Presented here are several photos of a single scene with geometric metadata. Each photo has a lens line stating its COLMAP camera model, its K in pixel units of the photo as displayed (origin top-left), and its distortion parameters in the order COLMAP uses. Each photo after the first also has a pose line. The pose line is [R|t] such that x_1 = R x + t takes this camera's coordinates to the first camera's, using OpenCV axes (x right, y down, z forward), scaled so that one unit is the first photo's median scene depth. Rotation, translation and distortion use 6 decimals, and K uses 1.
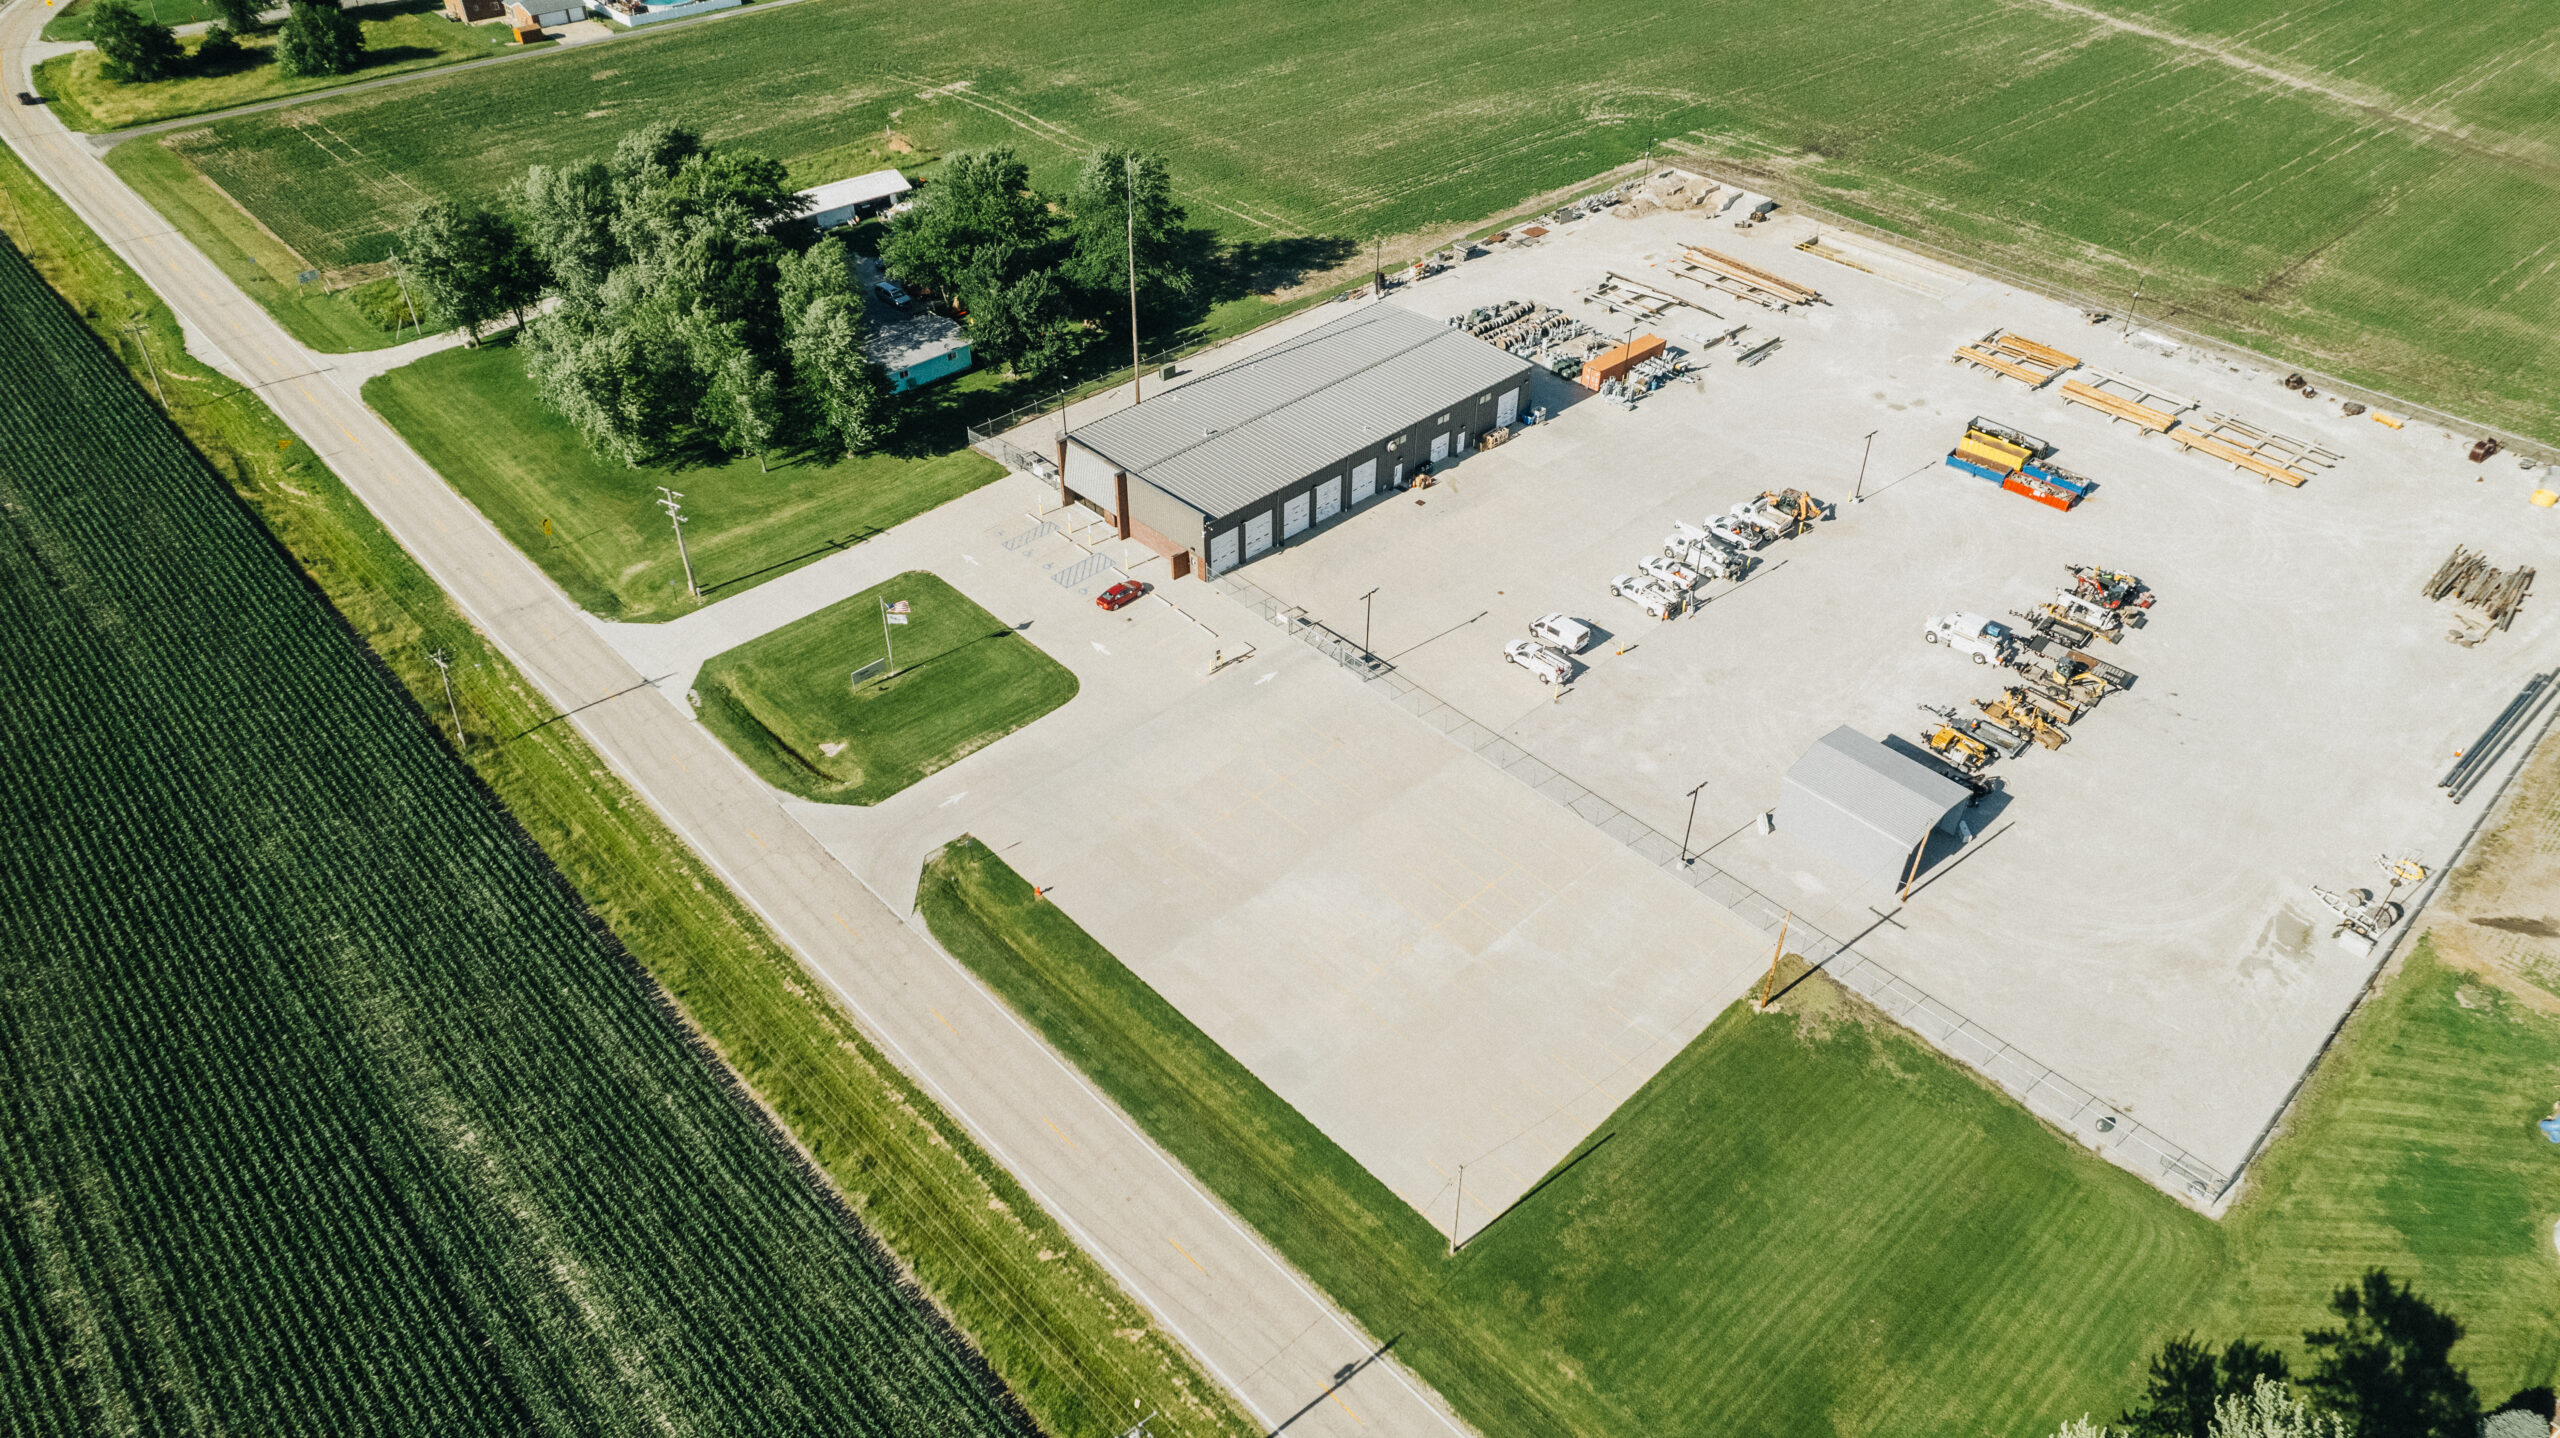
lens RADIAL K [[1637.7, 0, 1287.8], [0, 1637.7, 723.2], [0, 0, 1]] dist [-0.076276, 0.066647]
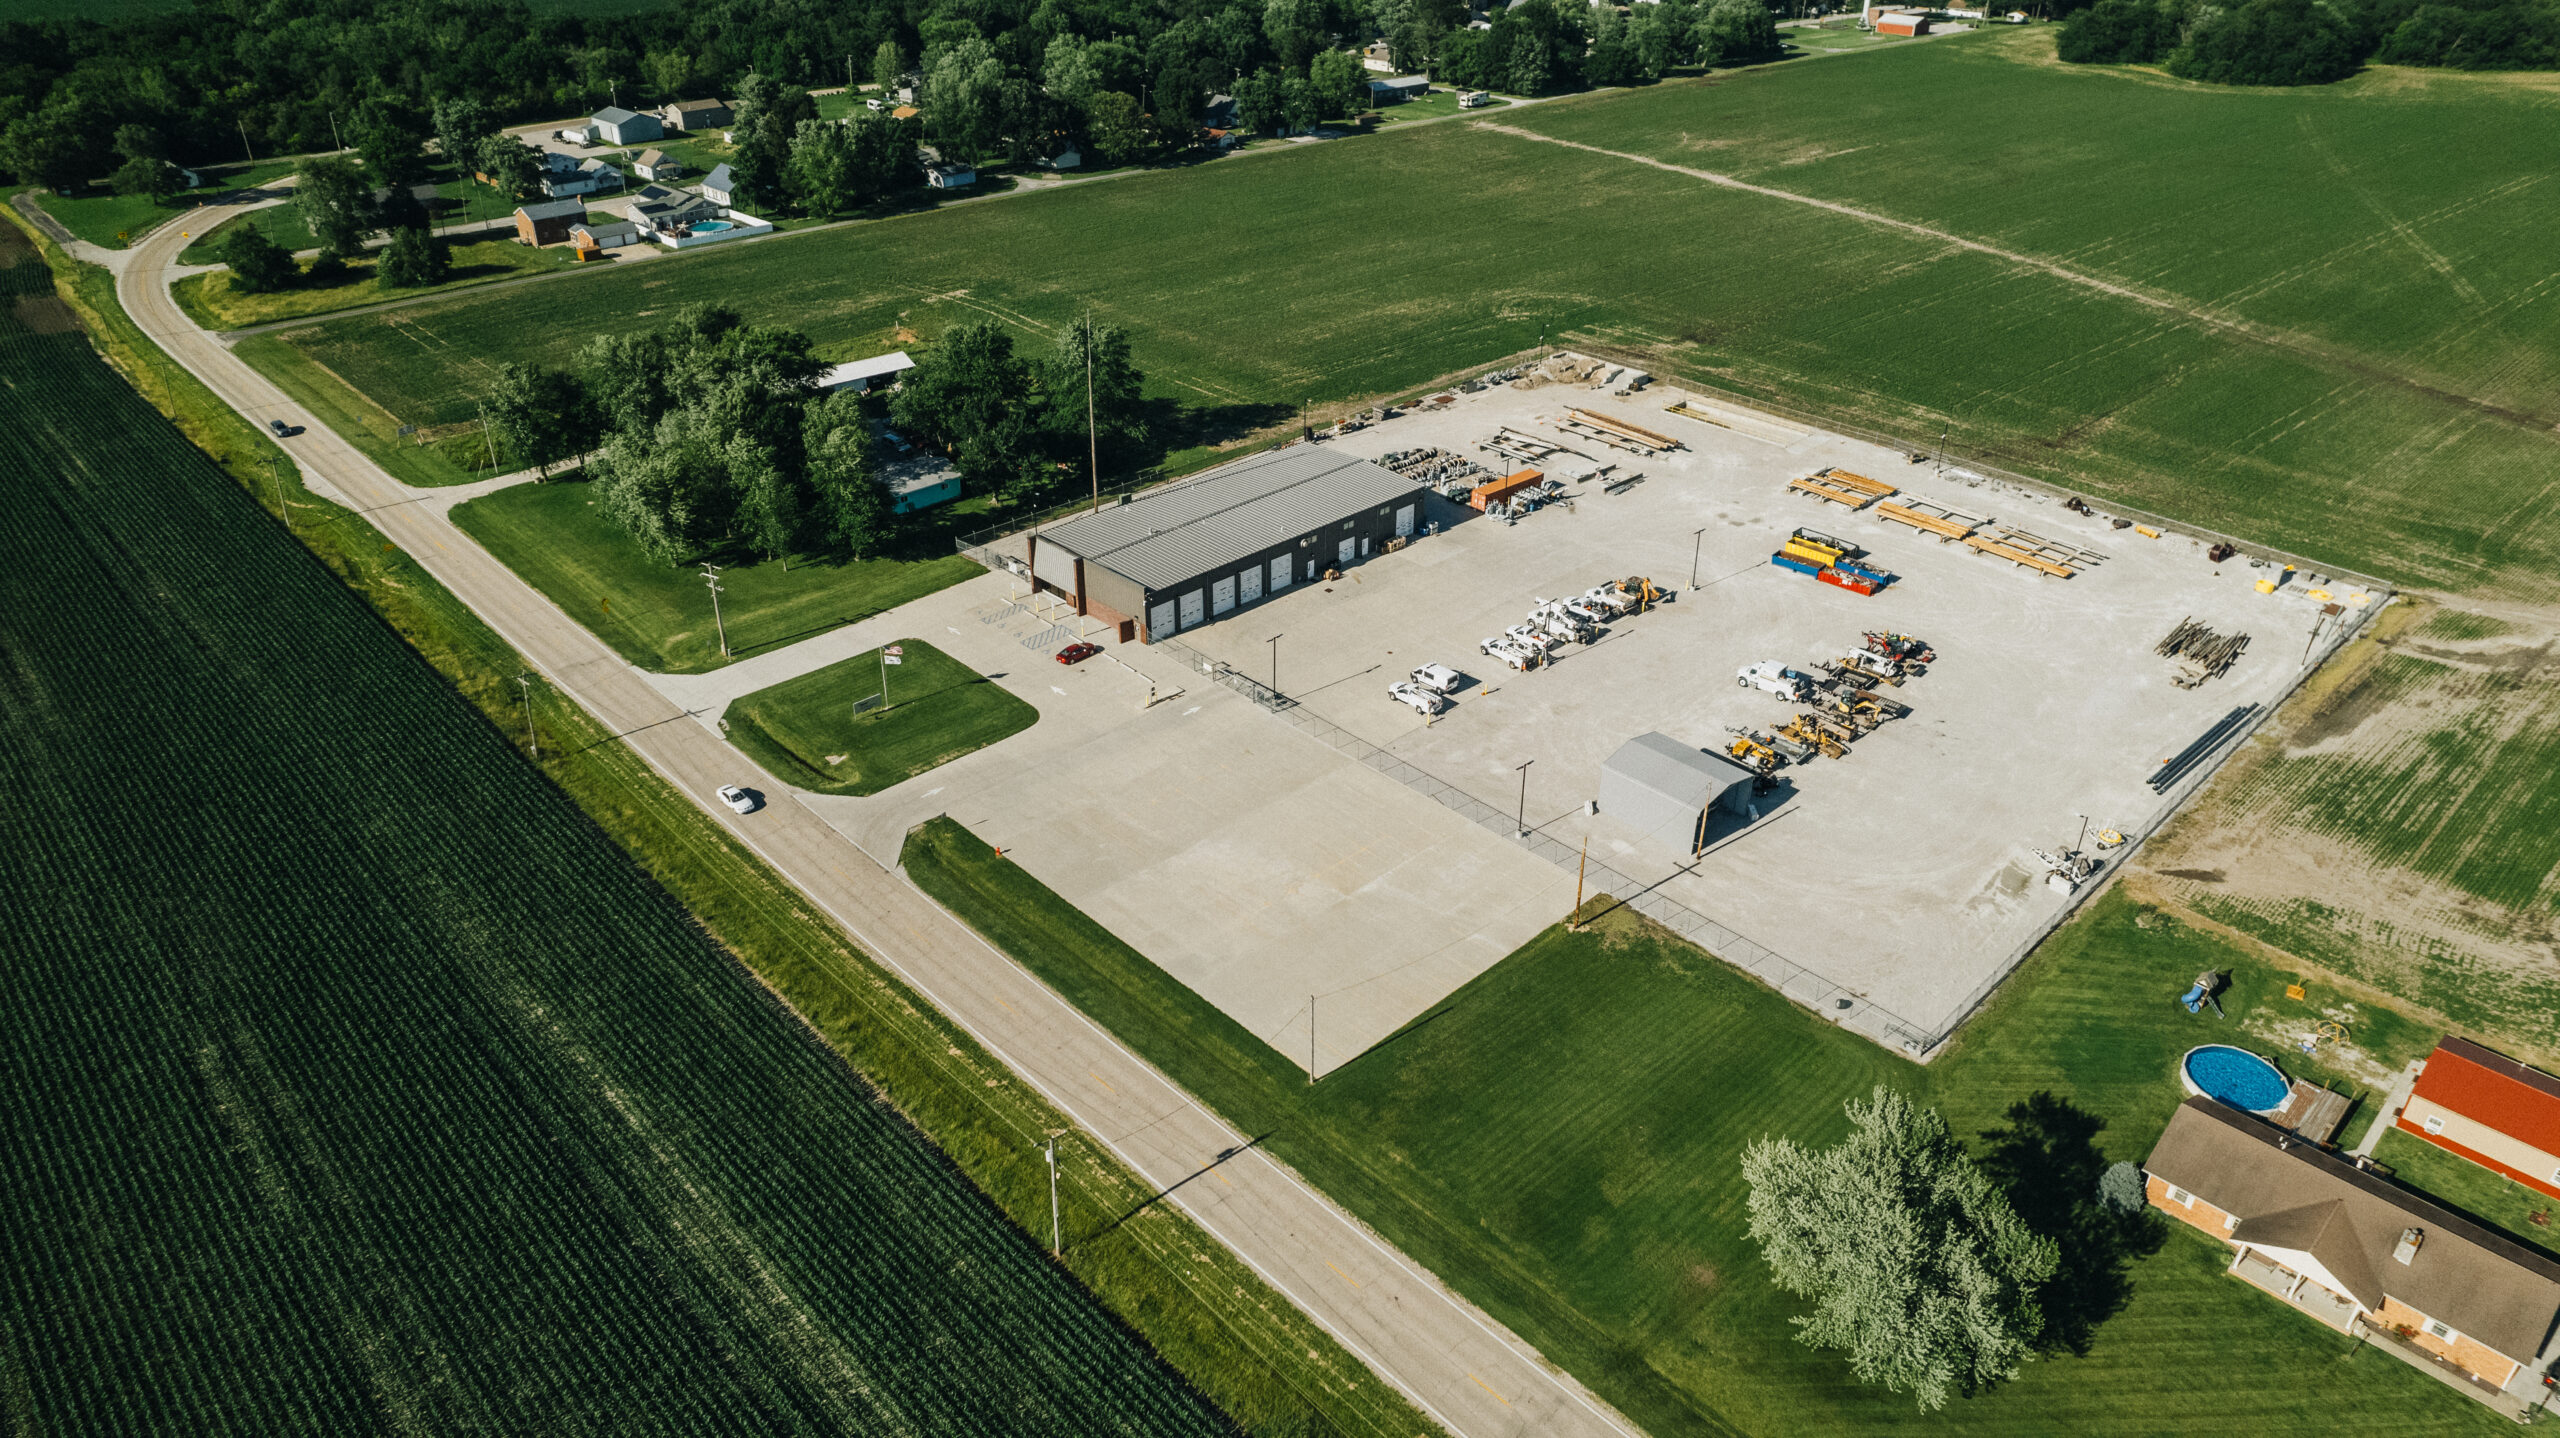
lens RADIAL K [[1636.9, 0, 1288.1], [0, 1636.9, 726.1], [0, 0, 1]] dist [-0.070370, 0.047794]
pose [[0.999992, -0.003119, 0.002498, 0.052848], [0.003452, 0.989115, -0.147104, 0.156758], [-0.002012, 0.147111, 0.989118, -0.198757]]
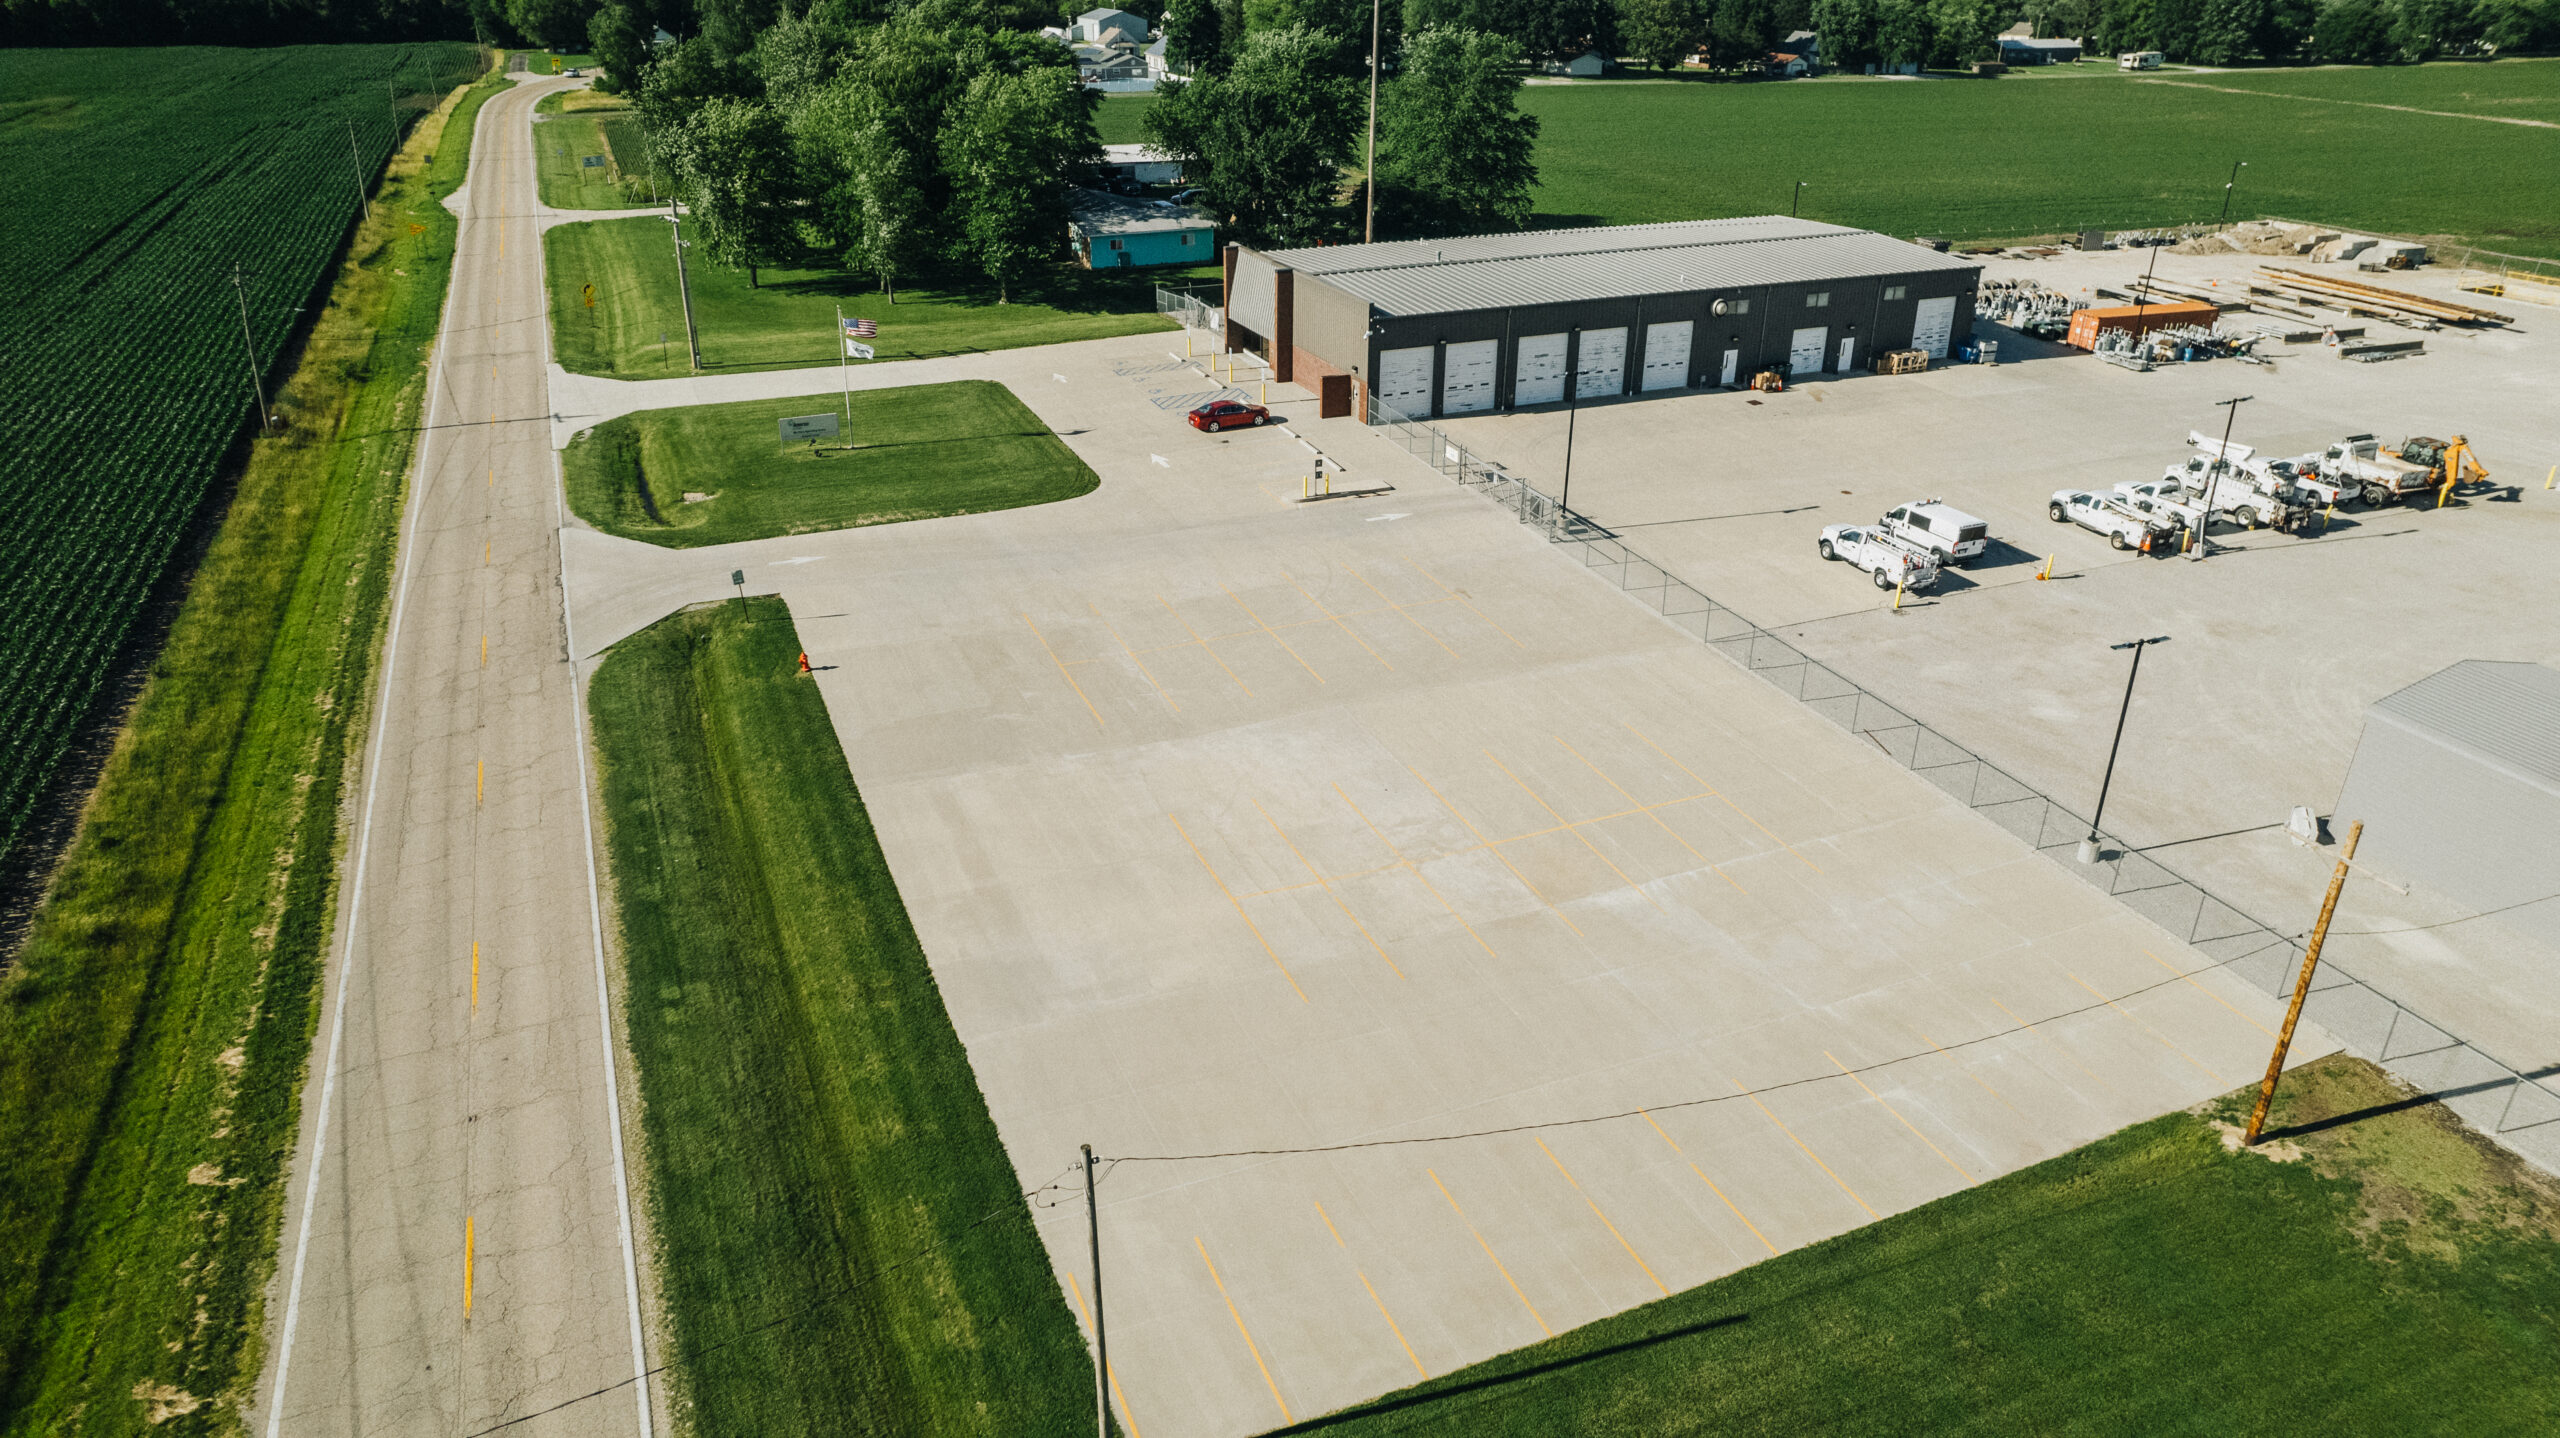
lens RADIAL K [[1637.7, 0, 1287.8], [0, 1637.7, 723.2], [0, 0, 1]] dist [-0.076276, 0.066647]
pose [[0.936589, 0.156118, -0.313731, 0.142018], [-0.220480, 0.958396, -0.181291, 0.151522], [0.272376, 0.238967, 0.932044, 0.438307]]
